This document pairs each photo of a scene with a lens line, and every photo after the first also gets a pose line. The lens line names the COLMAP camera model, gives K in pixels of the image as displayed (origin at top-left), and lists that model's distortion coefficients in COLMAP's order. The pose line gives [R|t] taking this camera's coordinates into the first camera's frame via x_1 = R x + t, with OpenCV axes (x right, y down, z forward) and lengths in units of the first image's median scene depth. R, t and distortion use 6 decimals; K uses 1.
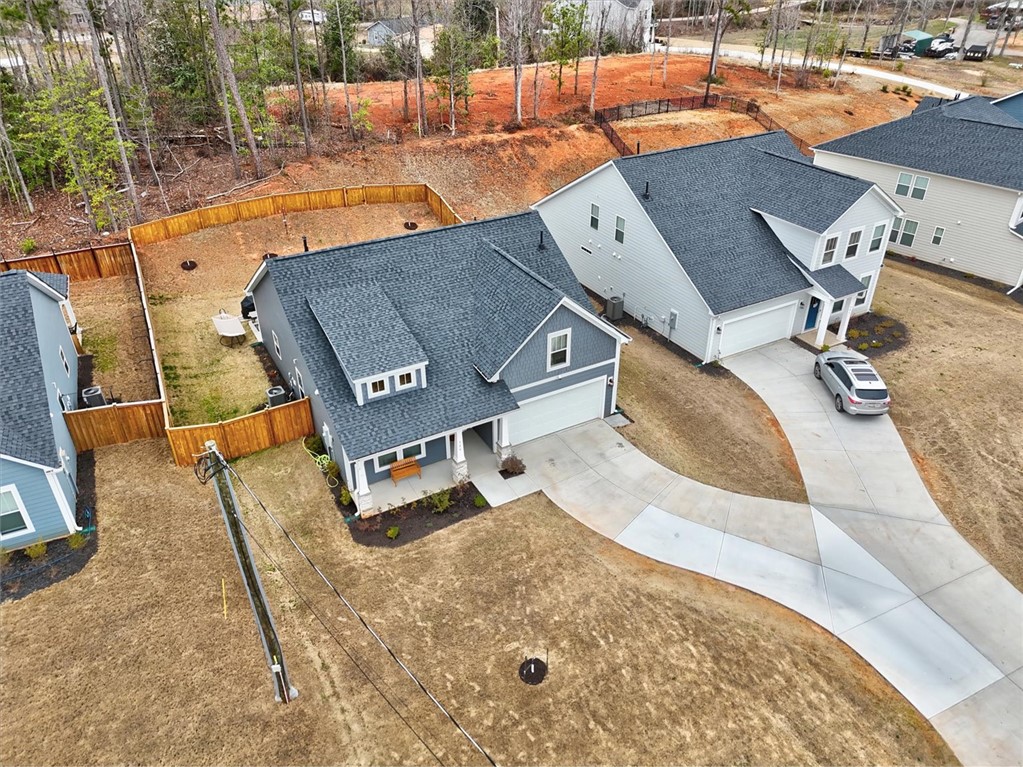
lens RADIAL K [[743.1, 0, 498.2], [0, 743.1, 377.5], [0, 0, 1]] dist [0.045069, -0.015048]
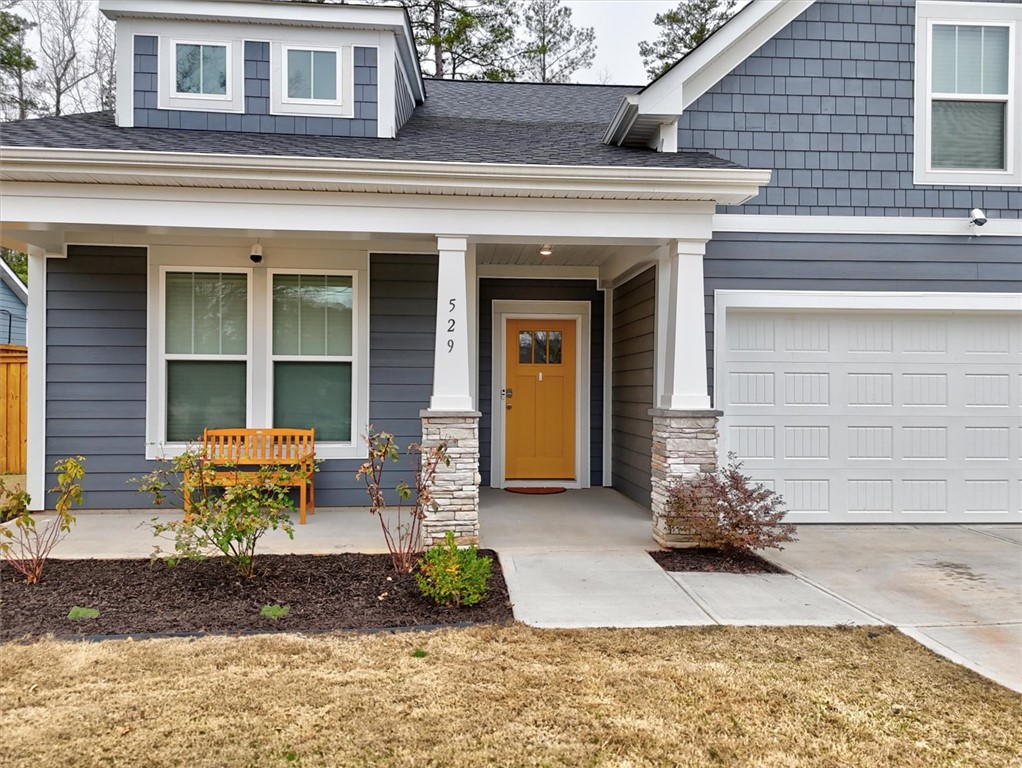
lens RADIAL K [[742.4, 0, 506.1], [0, 742.4, 390.1], [0, 0, 1]] dist [0.045069, -0.015048]
pose [[0.910728, 0.019888, -0.412527, 0.049006], [-0.229390, 0.854968, -0.465200, 0.196834], [0.343445, 0.518300, 0.783205, 0.827274]]
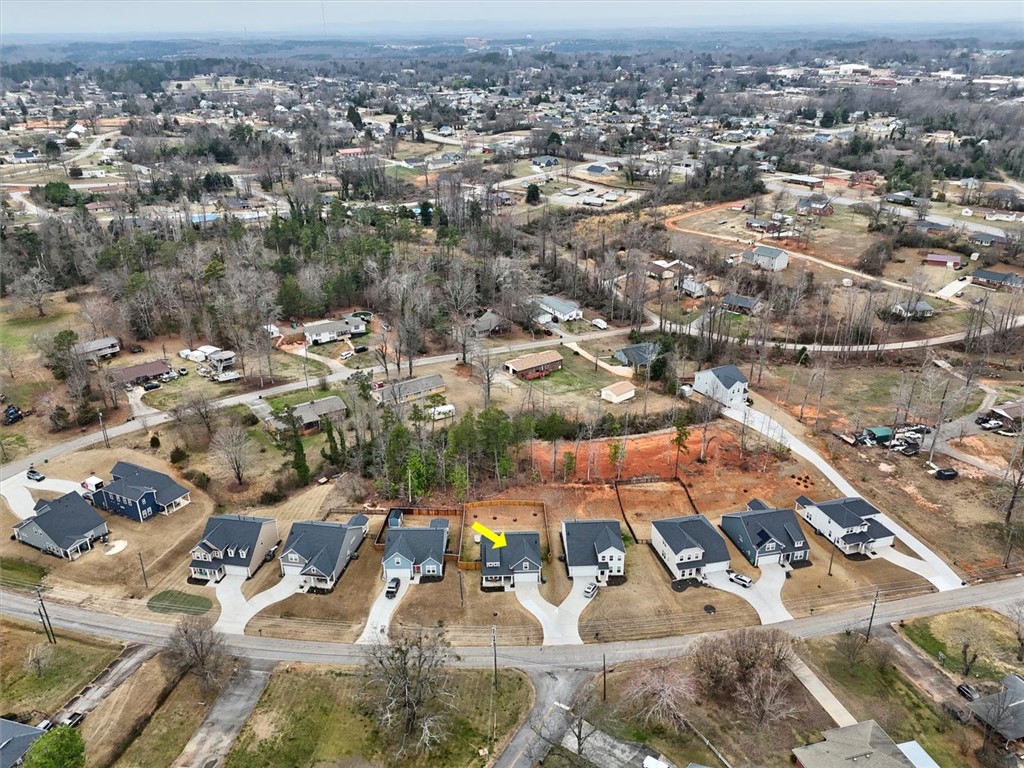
lens RADIAL K [[743.9, 0, 513.4], [0, 743.9, 388.3], [0, 0, 1]] dist [0.045069, -0.015048]
pose [[0.899363, 0.173295, -0.401390, 1.961330], [-0.229333, 0.968637, -0.095651, -0.753231], [0.372226, 0.178077, 0.910899, -4.196946]]
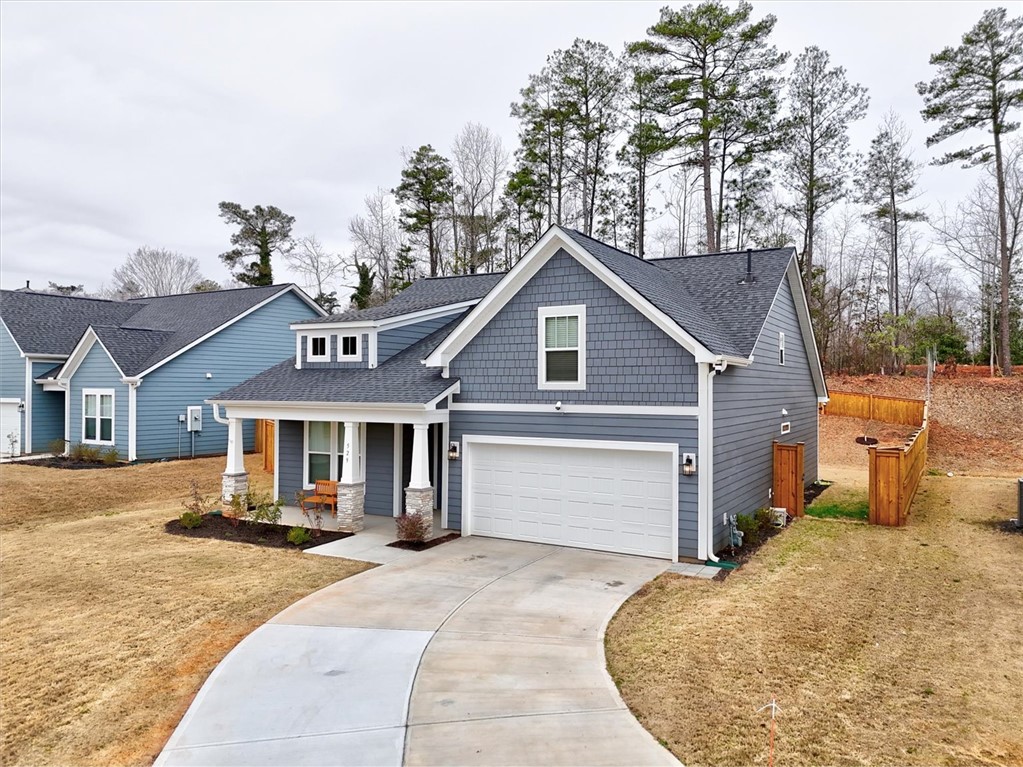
lens RADIAL K [[743.1, 0, 517.5], [0, 743.1, 377.4], [0, 0, 1]] dist [0.045069, -0.015048]
pose [[0.532863, 0.002276, -0.846198, 0.518266], [-0.447943, 0.849155, -0.279792, 0.143422], [0.717916, 0.528139, 0.453503, 0.771304]]
